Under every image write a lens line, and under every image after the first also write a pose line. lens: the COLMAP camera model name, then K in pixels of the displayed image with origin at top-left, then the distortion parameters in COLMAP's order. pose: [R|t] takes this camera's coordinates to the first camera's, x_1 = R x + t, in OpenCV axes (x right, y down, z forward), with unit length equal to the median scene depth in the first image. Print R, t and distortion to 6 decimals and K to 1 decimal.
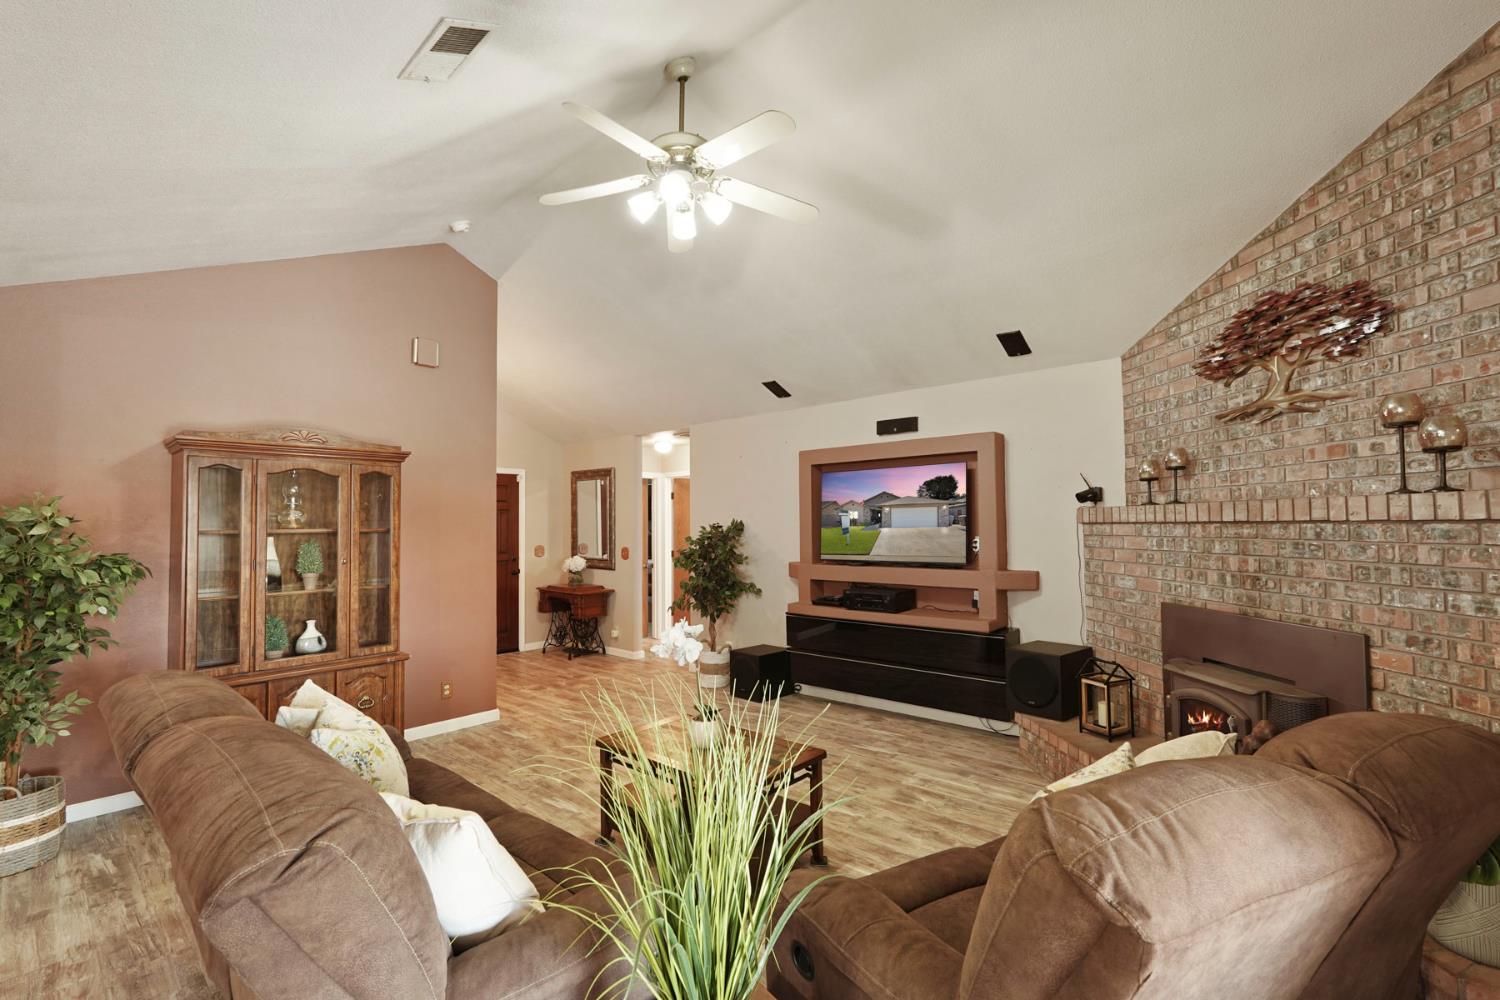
lens RADIAL K [[662.3, 0, 748.6], [0, 662.3, 501.9], [0, 0, 1]] dist [-0.017786, 0.009181]
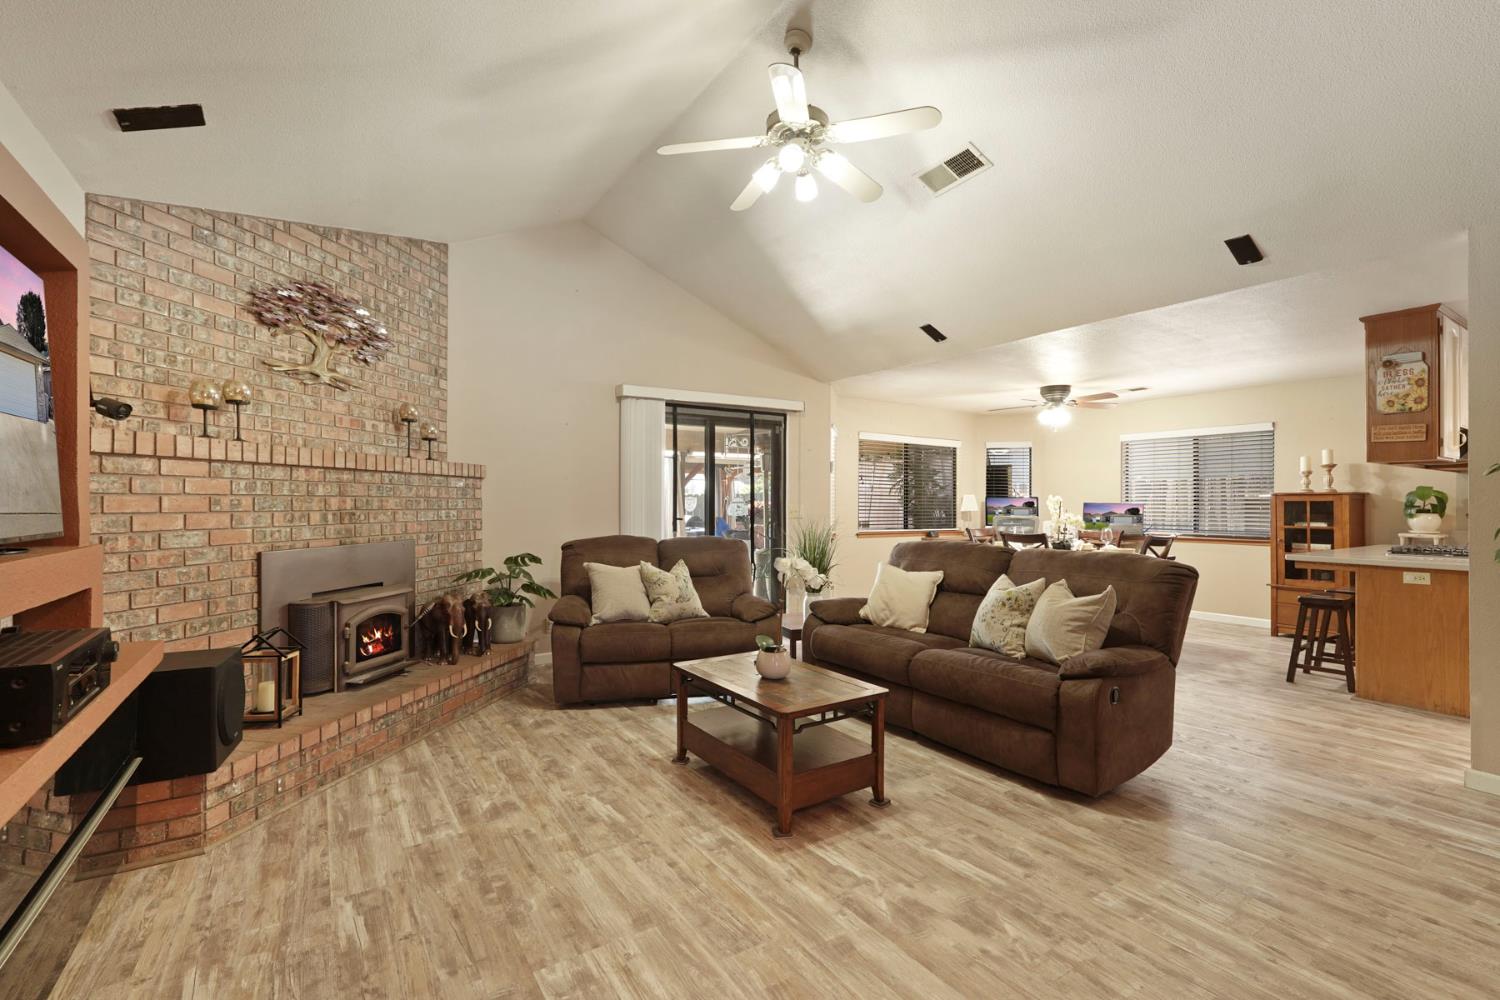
lens RADIAL K [[668.7, 0, 750.0], [0, 668.7, 500.0], [0, 0, 1]] dist [-0.017583, 0.011170]
pose [[-0.967085, 0.011041, 0.254215, -0.275900], [0.000579, 0.999151, -0.041190, 0.132461], [-0.254454, -0.039687, -0.966270, 1.902372]]
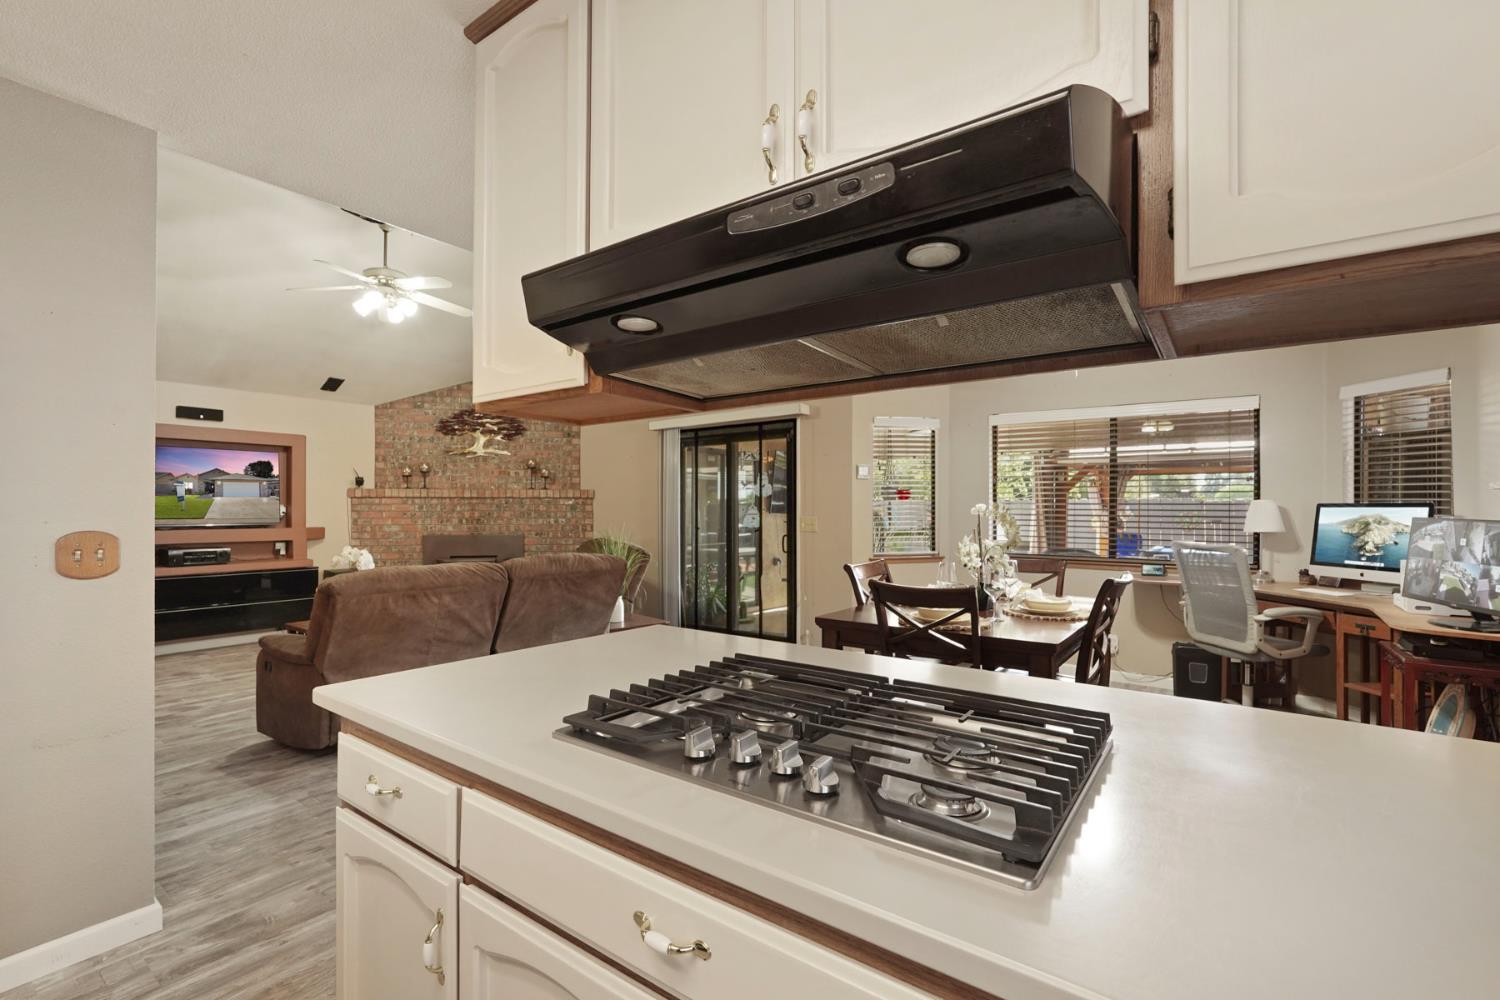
lens RADIAL K [[666.9, 0, 750.5], [0, 666.9, 510.3], [0, 0, 1]] dist [-0.008555, 0.005356]
pose [[-0.086316, 0.010559, 0.996212, -1.764169], [-0.033417, 0.999350, -0.013488, 0.073791], [-0.995707, -0.034455, -0.085907, 0.159698]]
